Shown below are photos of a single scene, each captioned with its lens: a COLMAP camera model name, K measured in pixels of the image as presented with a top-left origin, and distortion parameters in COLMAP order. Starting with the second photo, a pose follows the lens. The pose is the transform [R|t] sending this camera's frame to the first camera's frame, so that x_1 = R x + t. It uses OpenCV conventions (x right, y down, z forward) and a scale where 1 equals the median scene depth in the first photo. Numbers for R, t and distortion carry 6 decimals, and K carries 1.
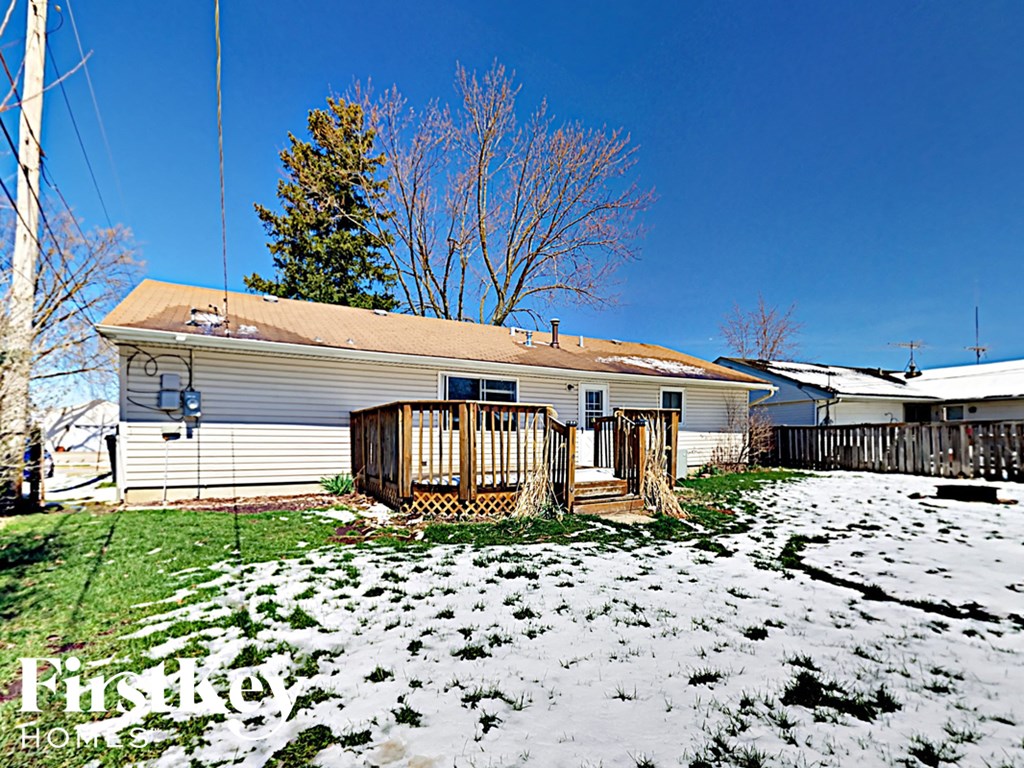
lens RADIAL K [[420.4, 0, 510.6], [0, 420.4, 364.3], [0, 0, 1]] dist [0.000077, 0.000678]
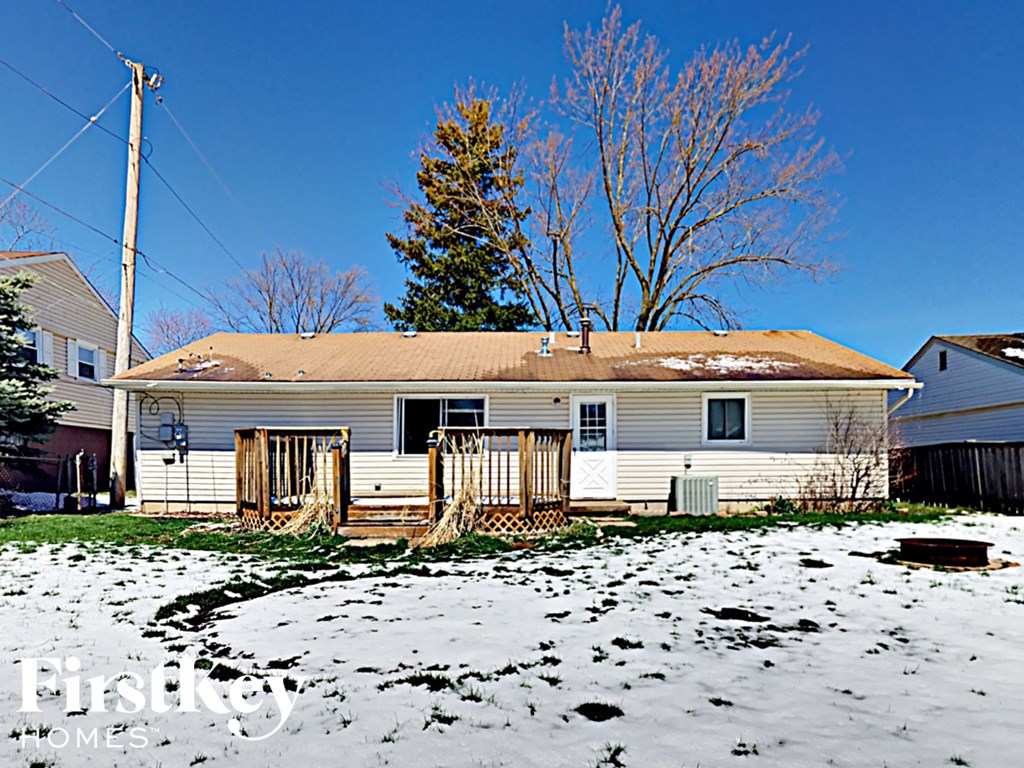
lens RADIAL K [[512.7, 0, 512.1], [0, 512.7, 360.9], [0, 0, 1]] dist [0.011541, -0.000285]
pose [[0.897846, -0.089286, -0.431161, 0.767320], [0.077807, 0.995987, -0.044227, 0.017658], [0.433380, 0.006162, 0.901190, 0.042889]]
